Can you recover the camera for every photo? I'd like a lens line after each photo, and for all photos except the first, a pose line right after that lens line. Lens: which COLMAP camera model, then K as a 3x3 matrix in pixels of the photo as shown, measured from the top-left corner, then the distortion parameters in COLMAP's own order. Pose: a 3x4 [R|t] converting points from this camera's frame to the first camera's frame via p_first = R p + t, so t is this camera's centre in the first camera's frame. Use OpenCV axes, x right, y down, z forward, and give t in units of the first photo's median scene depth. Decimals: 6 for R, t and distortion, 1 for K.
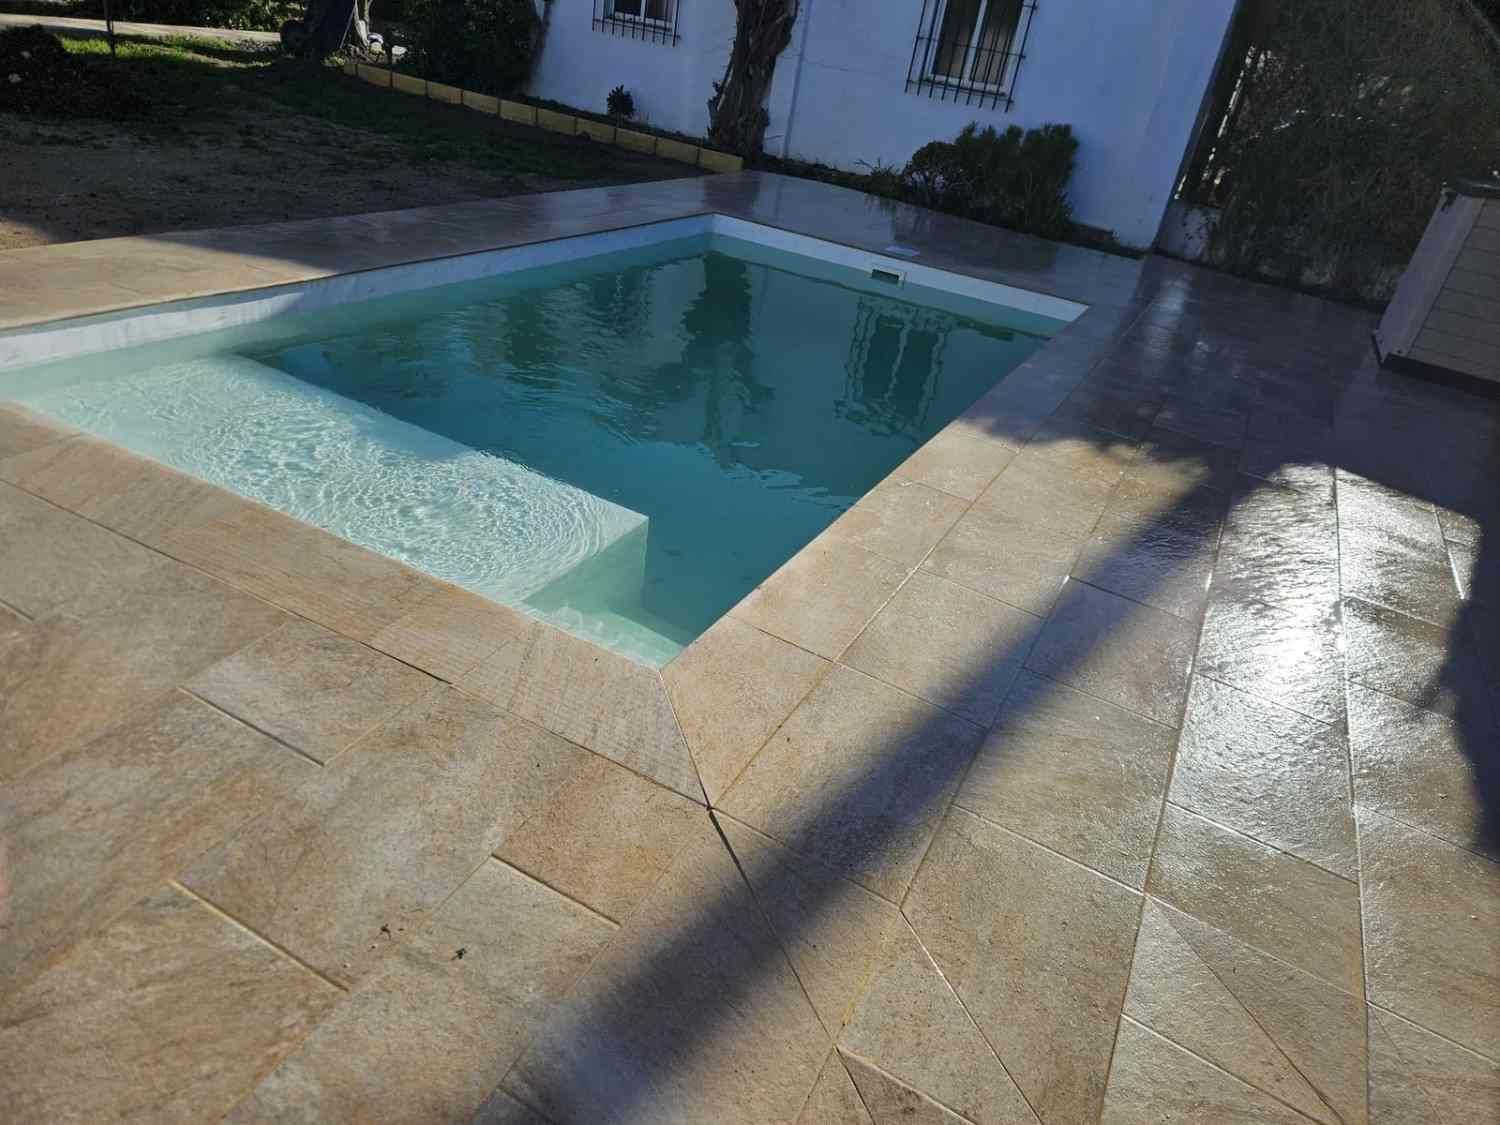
lens RADIAL K [[1016.4, 0, 745.2], [0, 1016.4, 566.9], [0, 0, 1]] dist [0.041239, -0.004142]
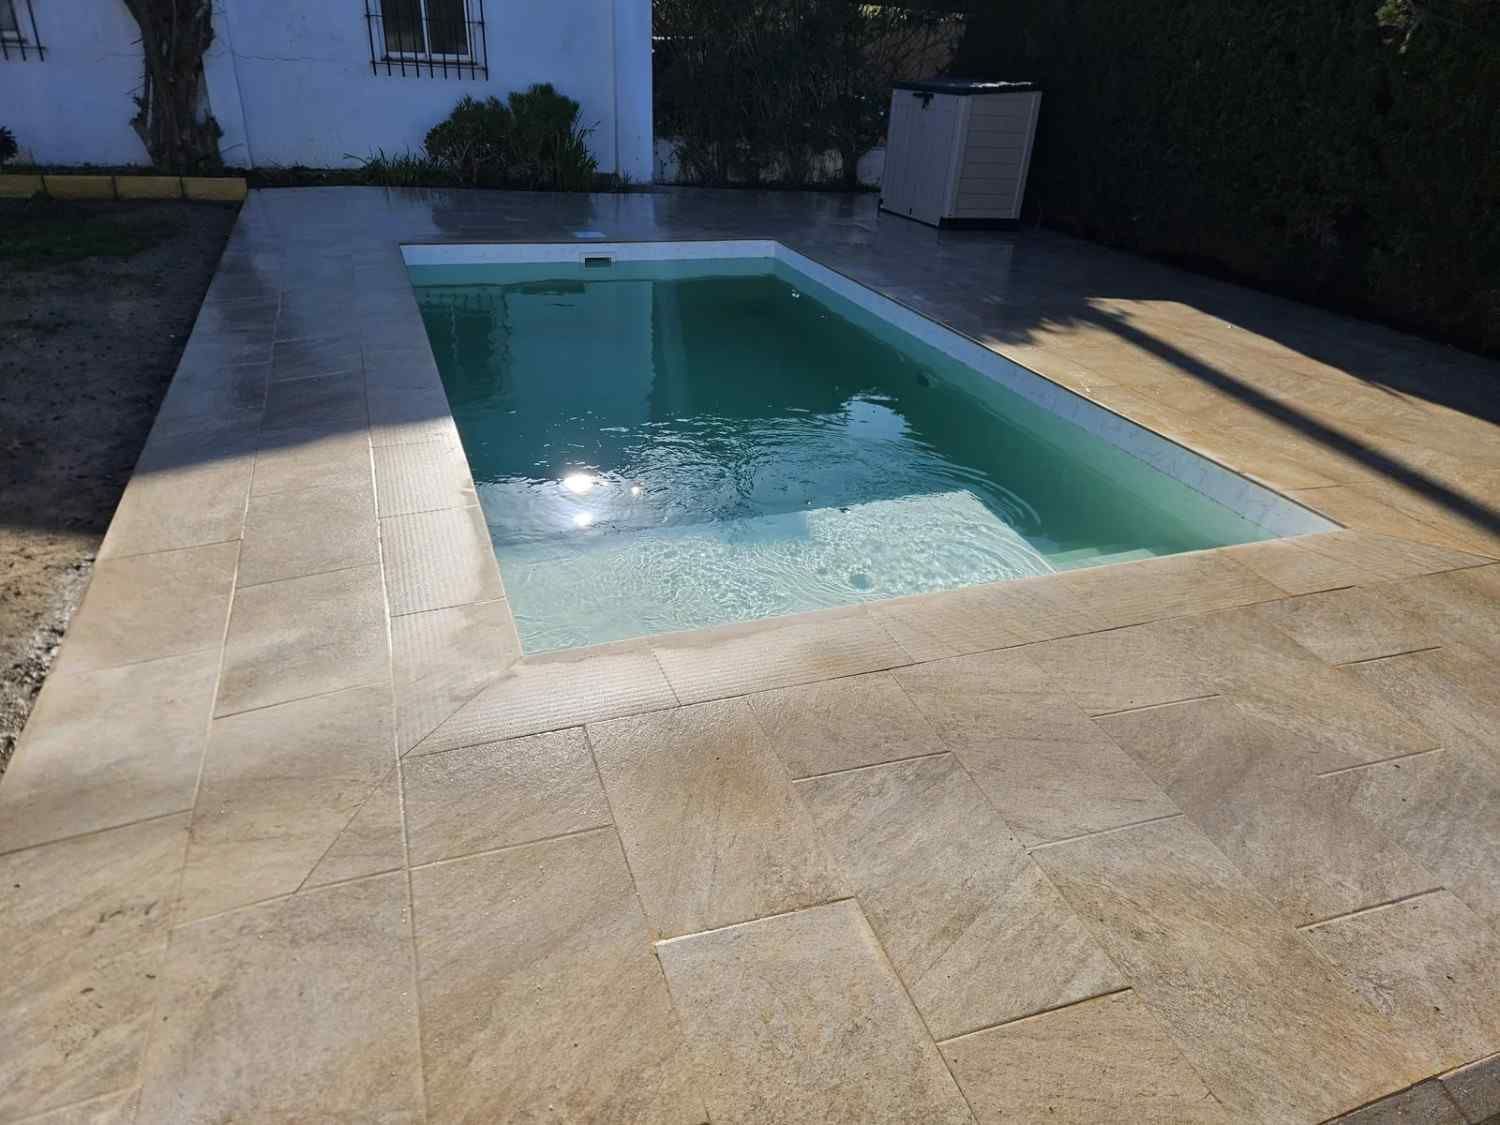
lens RADIAL K [[1016.4, 0, 746.6], [0, 1016.4, 559.3], [0, 0, 1]] dist [0.041239, -0.004142]
pose [[0.681382, -0.438672, 0.585905, -0.388193], [0.400213, 0.893528, 0.203562, -0.126177], [-0.612819, 0.095783, 0.784397, 0.088882]]
